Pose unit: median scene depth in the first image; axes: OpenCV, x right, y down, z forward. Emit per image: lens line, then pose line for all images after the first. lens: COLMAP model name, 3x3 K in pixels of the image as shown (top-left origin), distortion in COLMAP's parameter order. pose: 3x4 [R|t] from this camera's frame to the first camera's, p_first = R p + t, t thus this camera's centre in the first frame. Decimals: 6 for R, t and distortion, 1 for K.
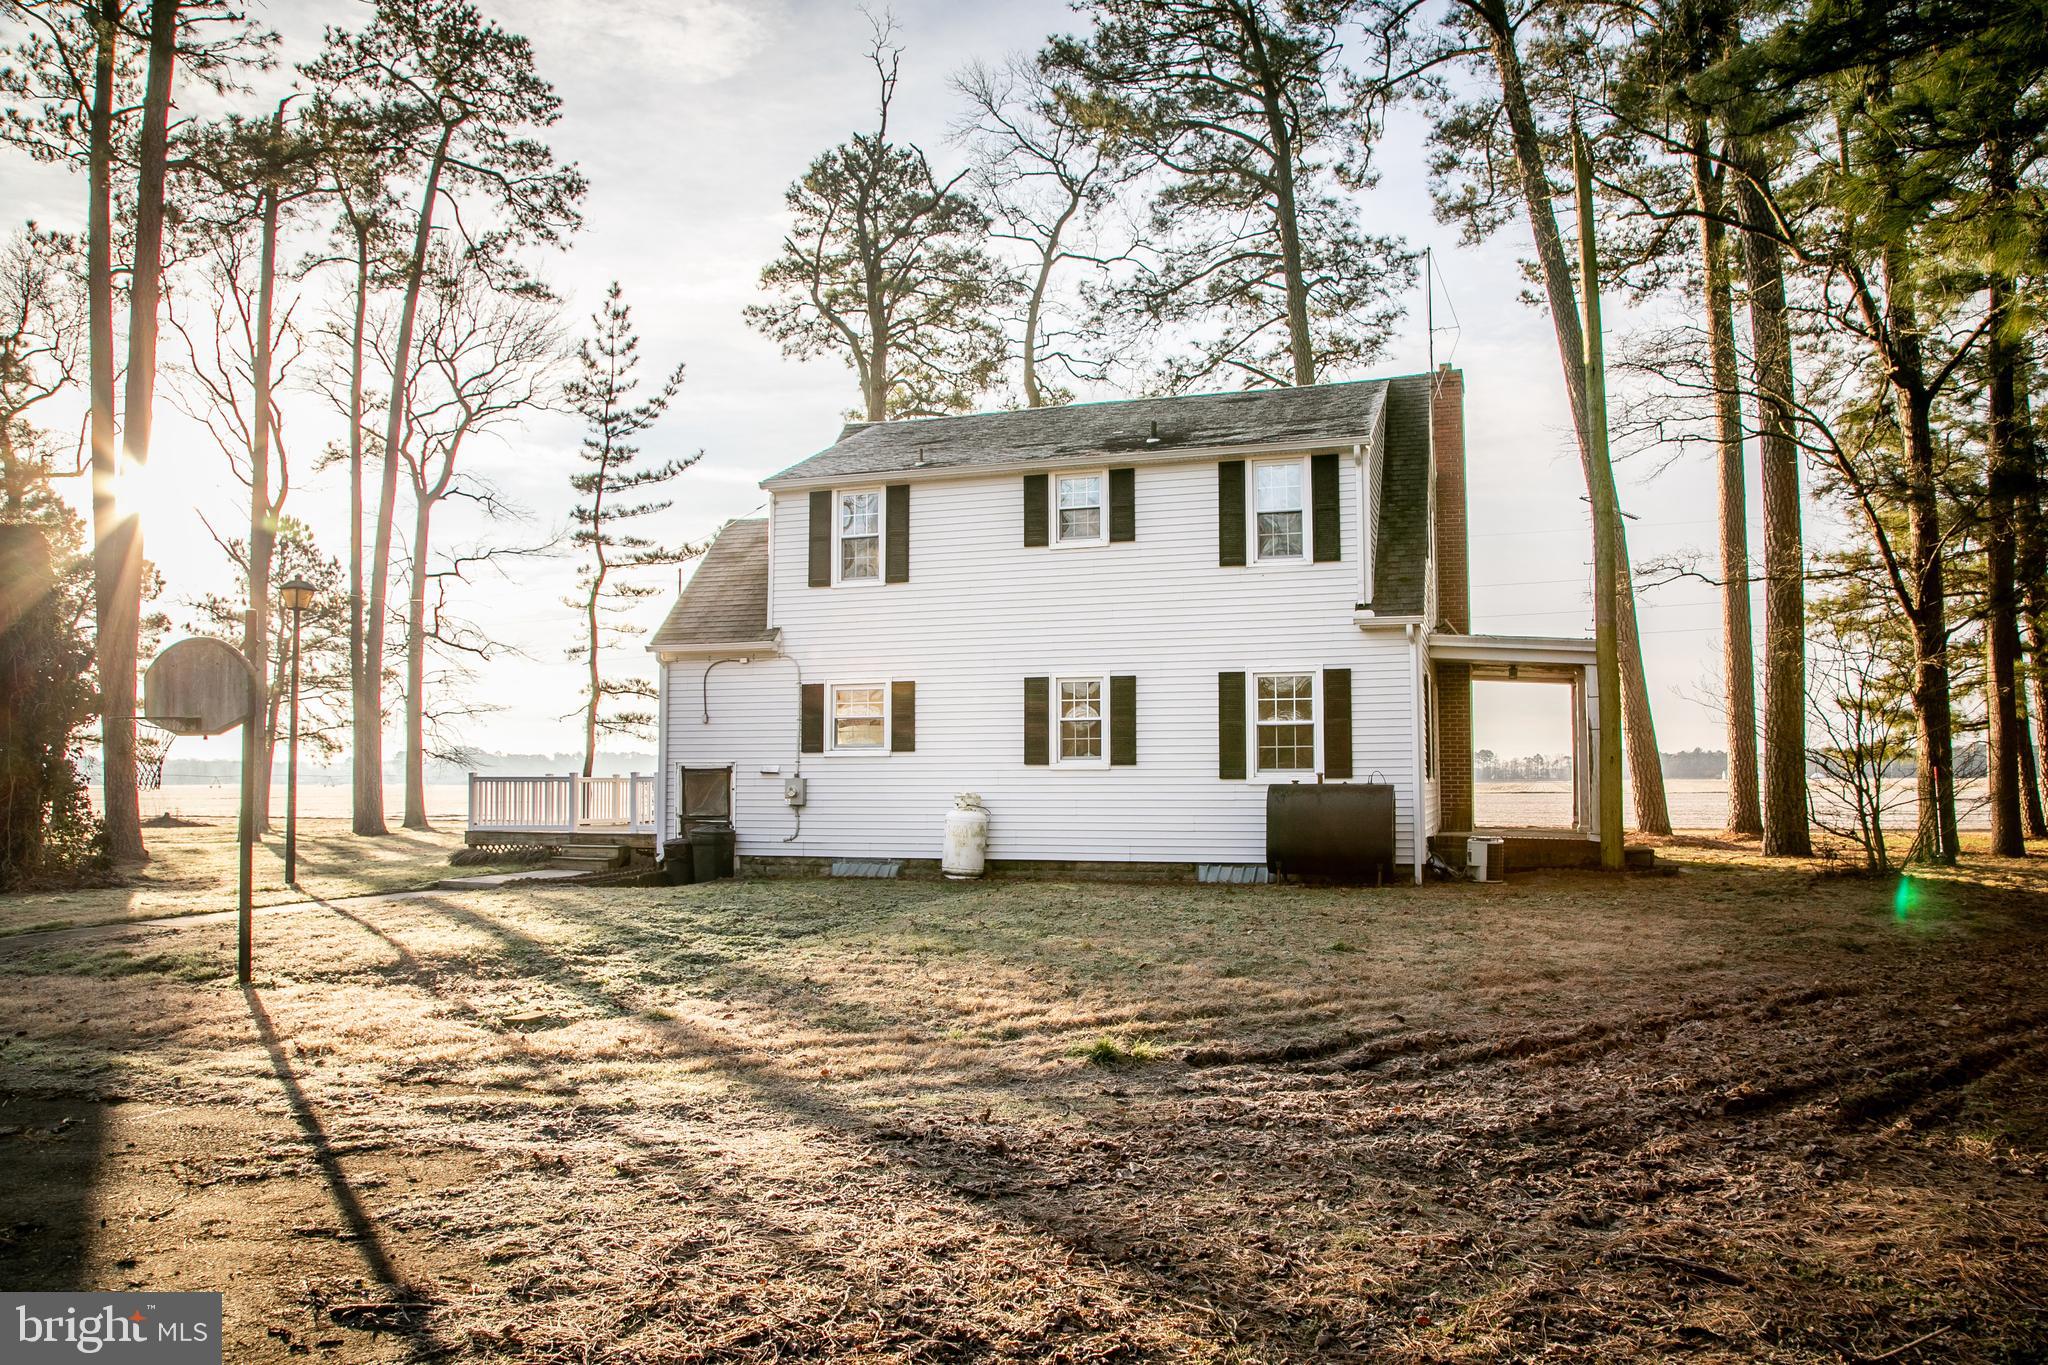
lens RADIAL K [[1493.3, 0, 1020.1], [0, 1493.3, 709.0], [0, 0, 1]] dist [-0.135176, 0.085279]
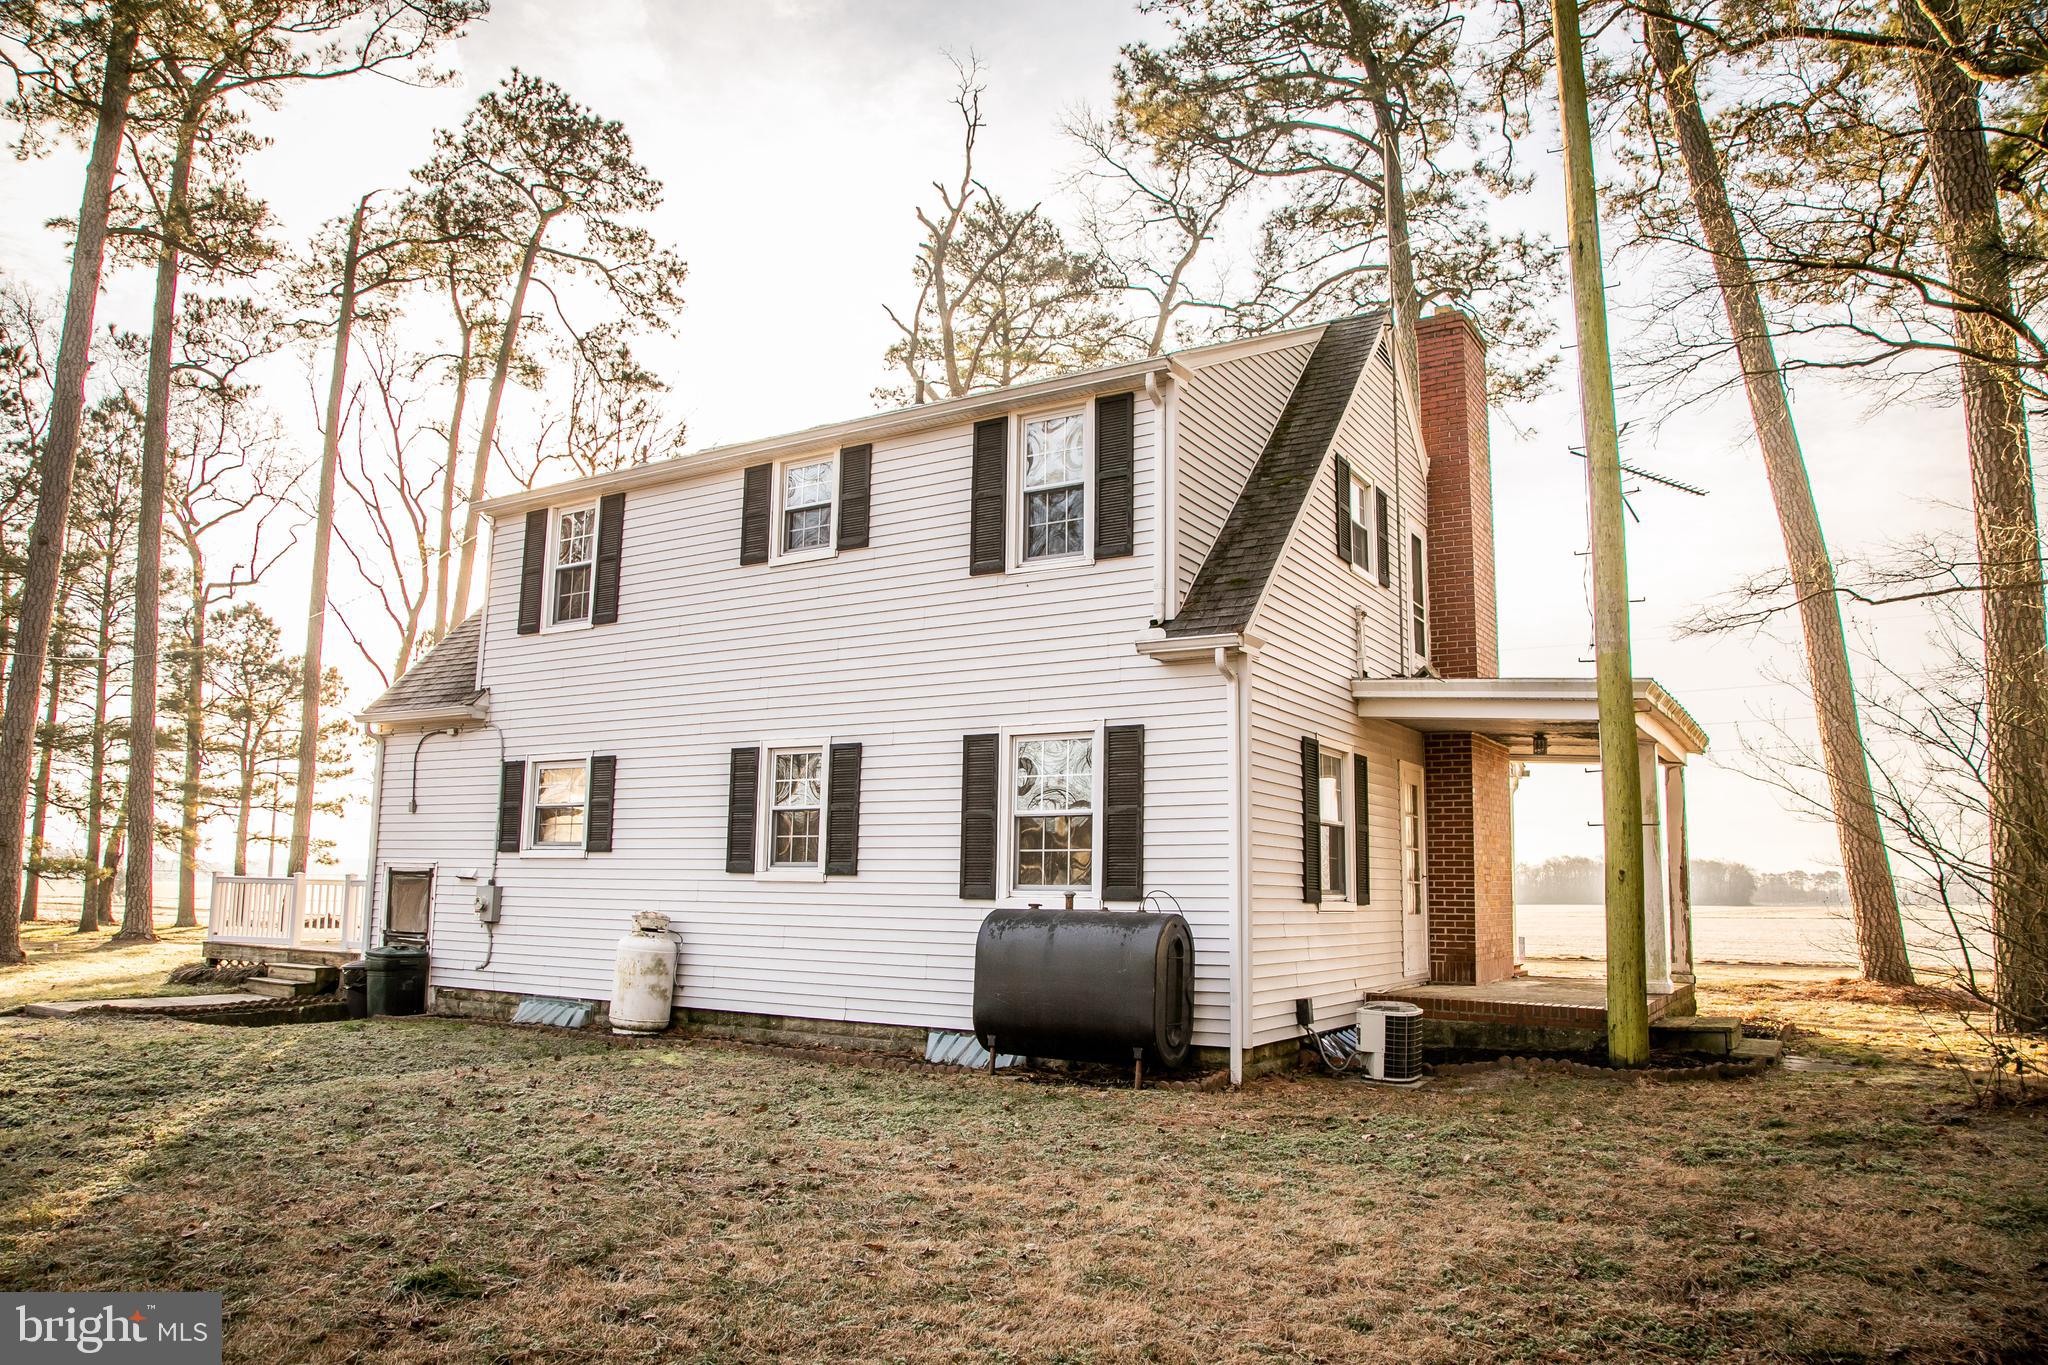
lens RADIAL K [[1447.2, 0, 1021.4], [0, 1447.2, 689.8], [0, 0, 1]] dist [-0.130966, 0.083066]
pose [[0.973501, -0.015717, -0.228142, 0.283119], [-0.006148, 0.995476, -0.094813, 0.014564], [0.228600, 0.093703, 0.969000, 0.361331]]
